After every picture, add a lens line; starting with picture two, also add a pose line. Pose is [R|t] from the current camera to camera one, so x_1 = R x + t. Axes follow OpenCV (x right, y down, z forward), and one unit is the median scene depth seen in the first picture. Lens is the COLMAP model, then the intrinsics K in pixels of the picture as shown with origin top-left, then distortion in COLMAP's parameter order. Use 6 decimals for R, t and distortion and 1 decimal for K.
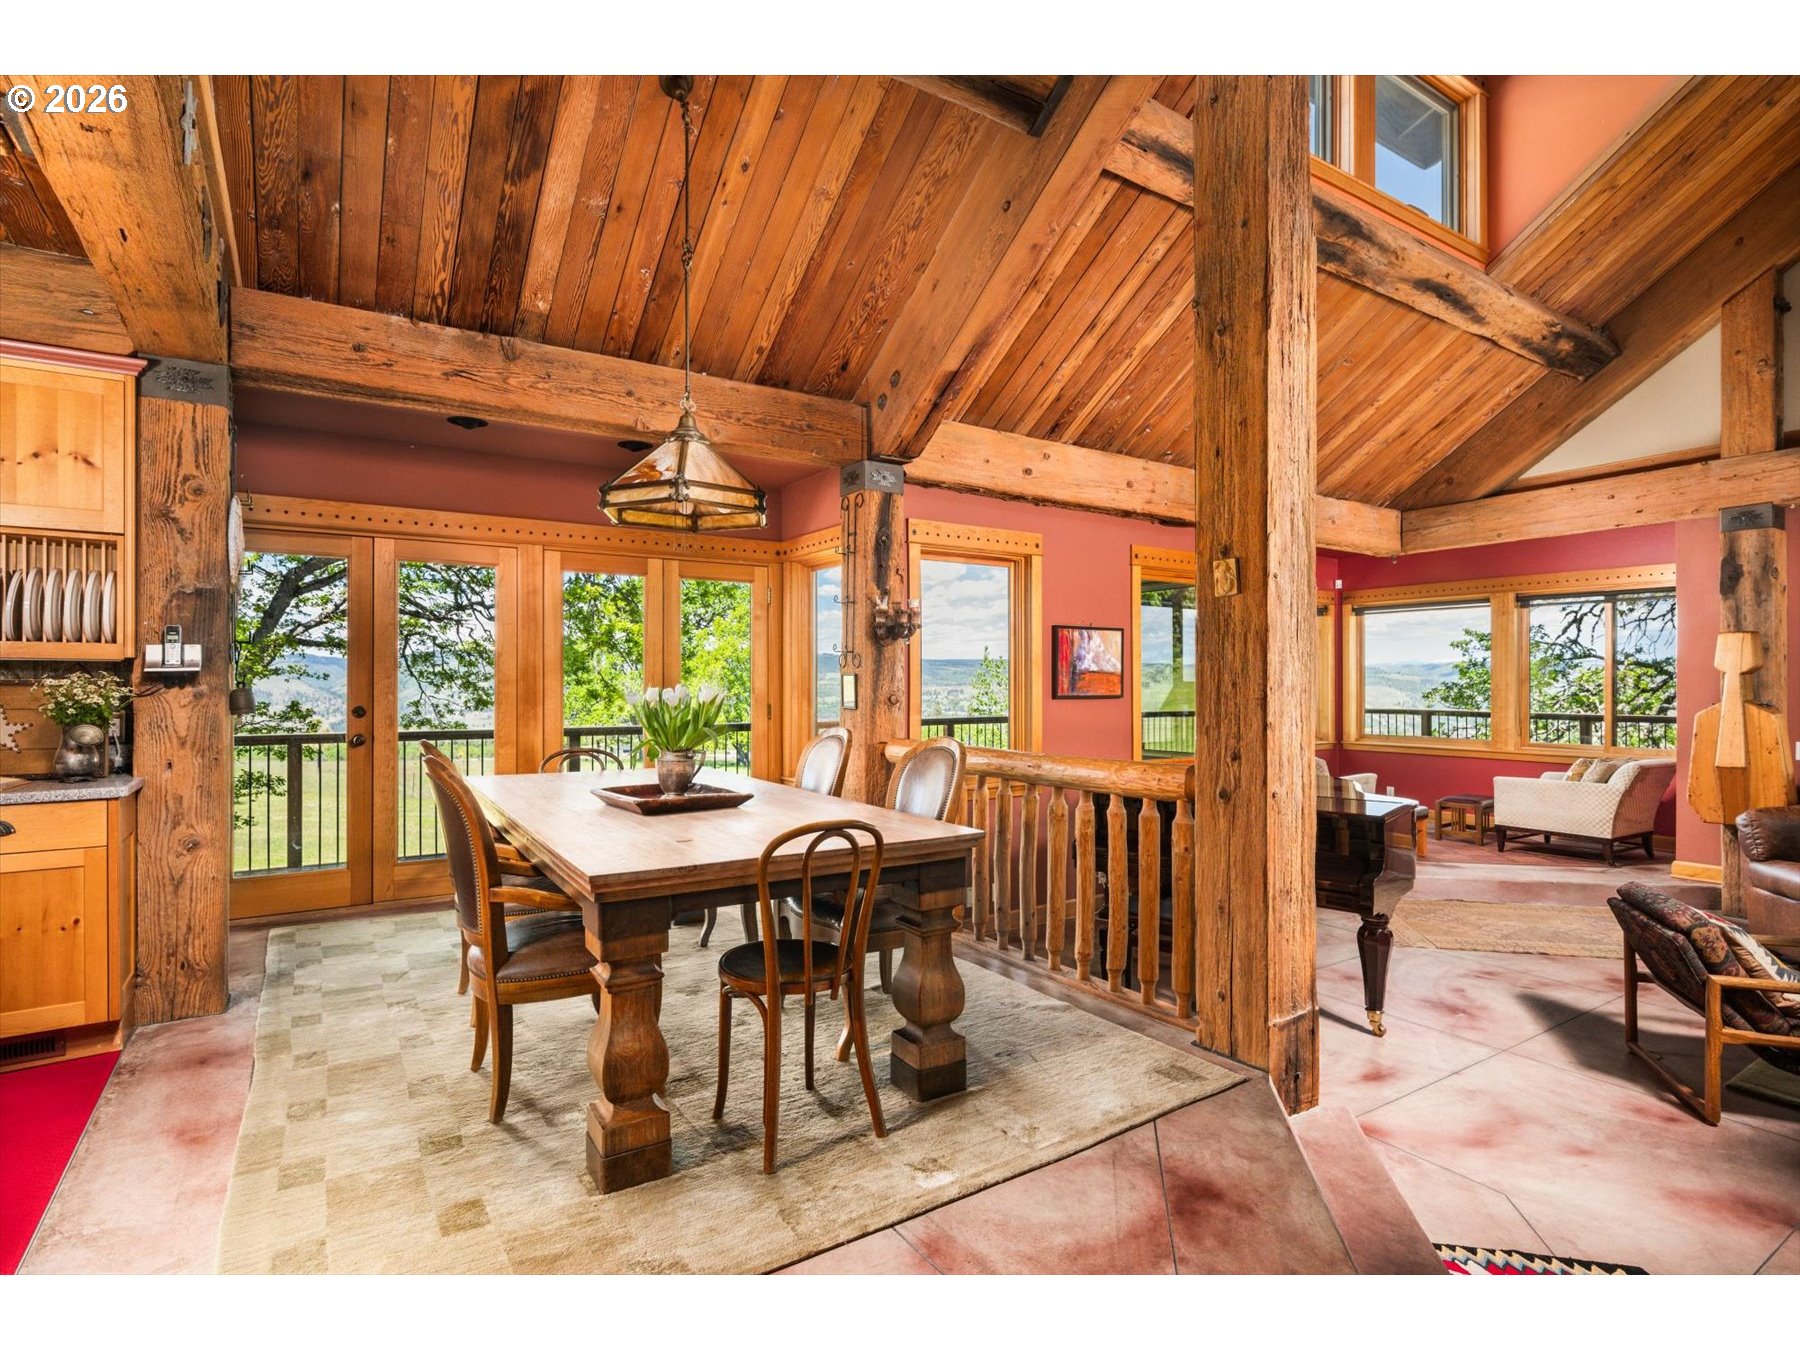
lens RADIAL K [[865.1, 0, 898.8], [0, 865.1, 676.2], [0, 0, 1]] dist [0.015754, 0.000255]
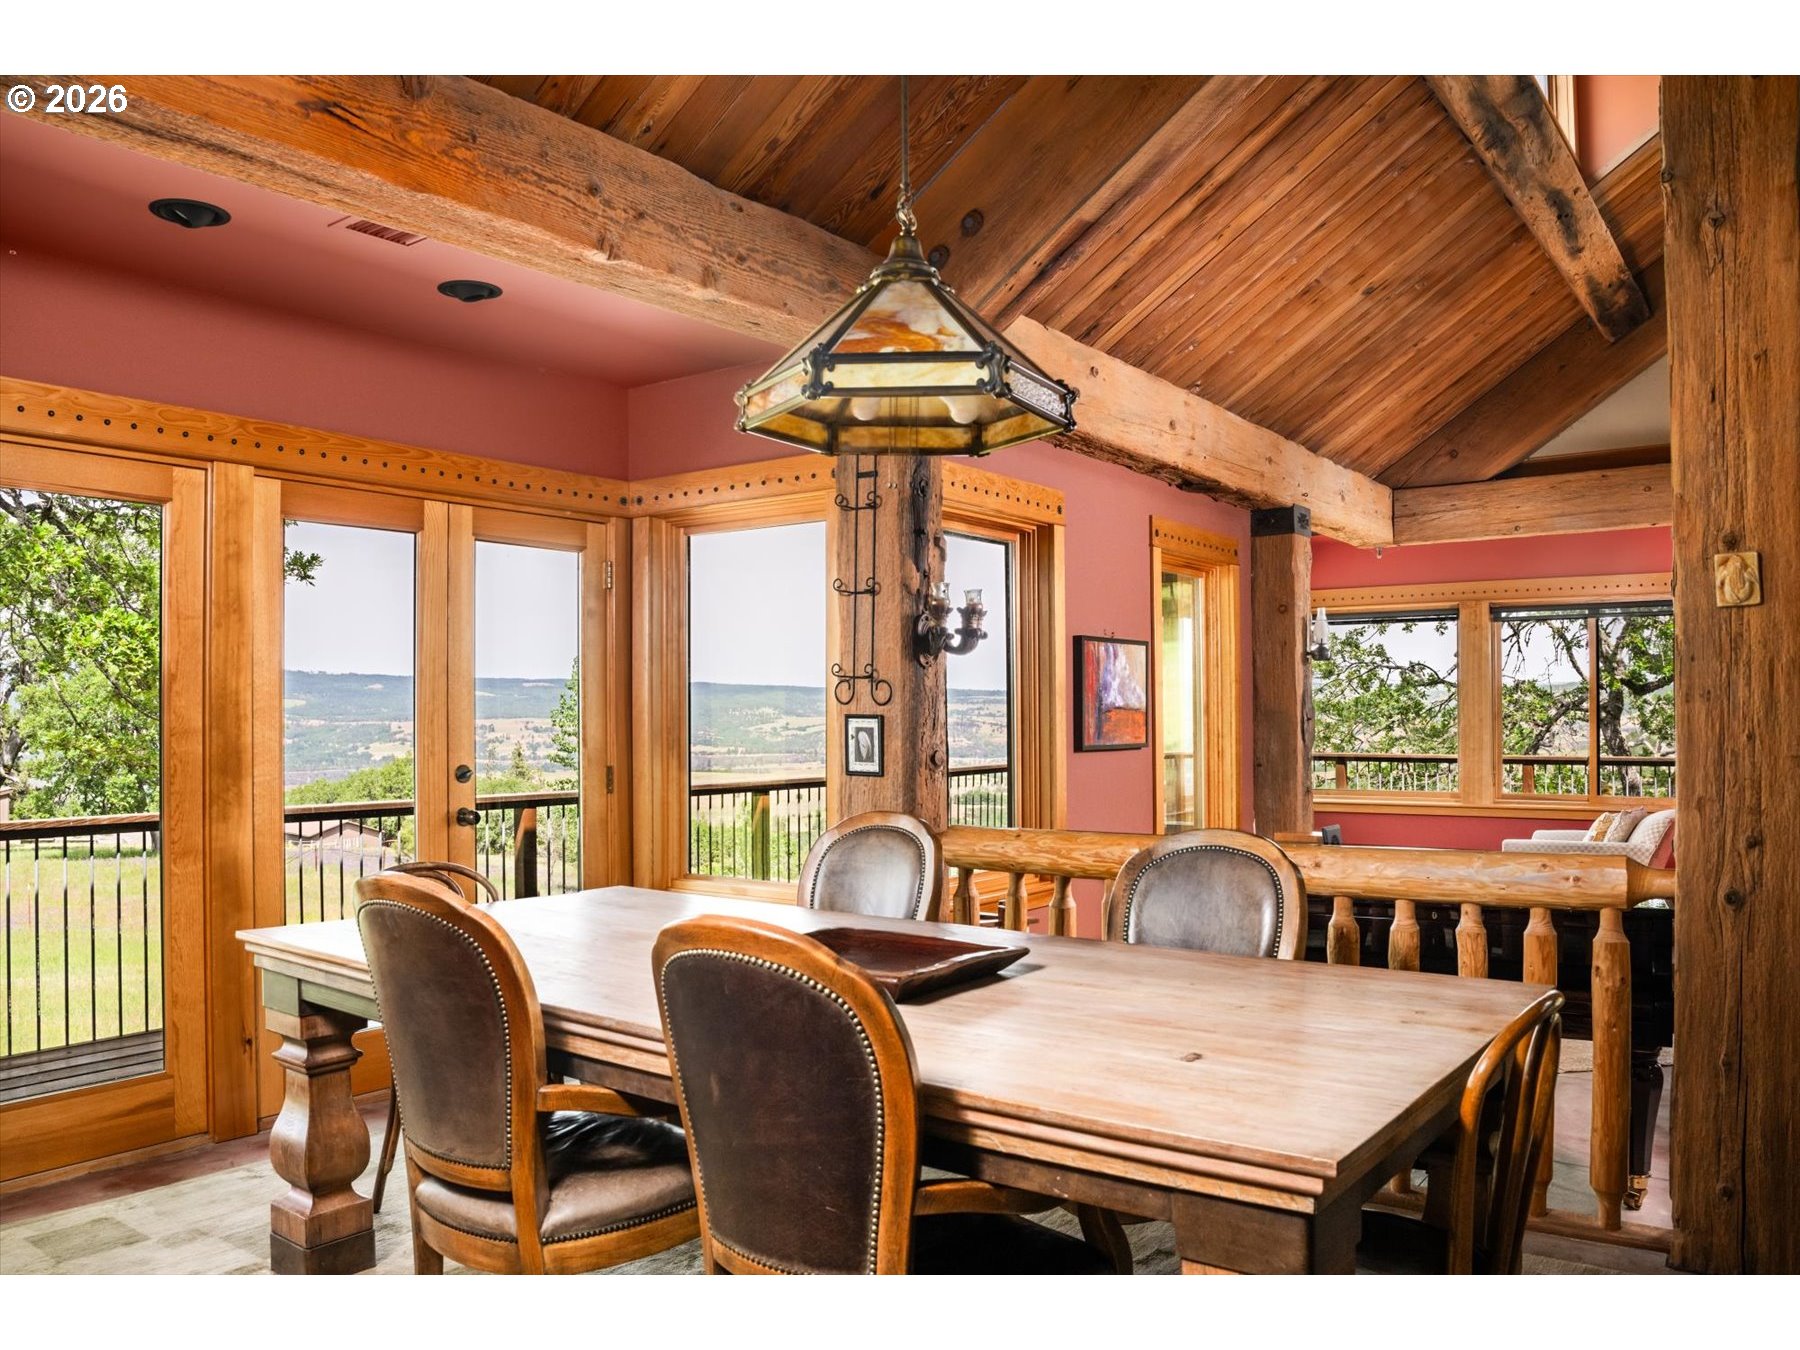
lens RADIAL K [[1318.9, 0, 898.7], [0, 1318.9, 687.6], [0, 0, 1]] dist [-0.061160, 0.018807]
pose [[0.937987, 0.002215, 0.346663, -0.353291], [0.002359, 0.999916, -0.012772, -0.010088], [-0.346662, 0.012797, 0.937903, 0.166997]]
